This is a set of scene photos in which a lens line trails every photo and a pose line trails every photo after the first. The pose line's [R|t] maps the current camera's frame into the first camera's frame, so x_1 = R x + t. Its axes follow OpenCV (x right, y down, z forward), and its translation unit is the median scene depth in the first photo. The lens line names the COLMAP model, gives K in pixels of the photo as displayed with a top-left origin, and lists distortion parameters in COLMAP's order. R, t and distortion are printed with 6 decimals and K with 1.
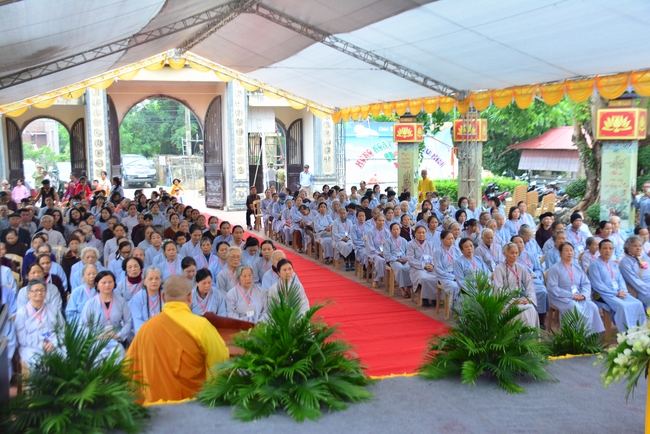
lens RADIAL K [[797.6, 0, 339.4], [0, 797.6, 225.7], [0, 0, 1]] dist [0.119102, 0.000000]
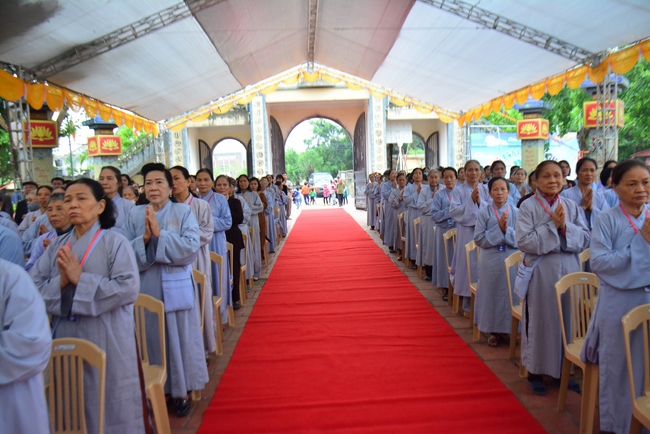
lens RADIAL K [[517.5, 0, 330.9], [0, 517.5, 258.9], [0, 0, 1]] dist [-0.128608, 0.068165]
pose [[0.953390, 0.026123, -0.300609, 0.040515], [-0.007732, 0.998033, 0.062206, 0.004302], [0.301643, -0.056982, 0.951717, 0.330273]]
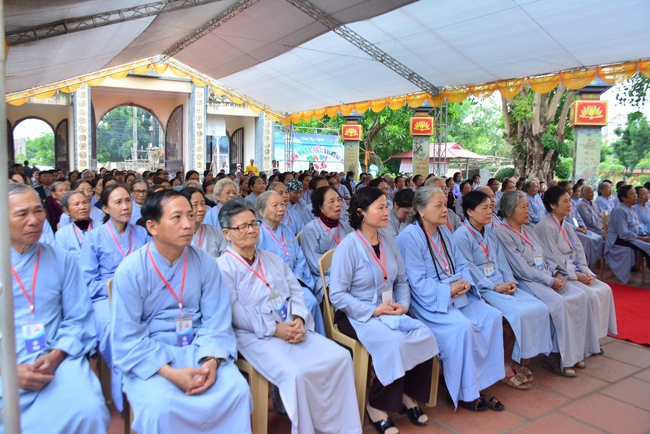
lens RADIAL K [[517.5, 0, 346.3], [0, 517.5, 222.3], [0, 0, 1]] dist [-0.128608, 0.068165]
pose [[0.966399, 0.000004, 0.257048, -0.129393], [0.001036, 0.999992, -0.003909, 0.026361], [-0.257046, 0.004044, 0.966391, 0.222627]]
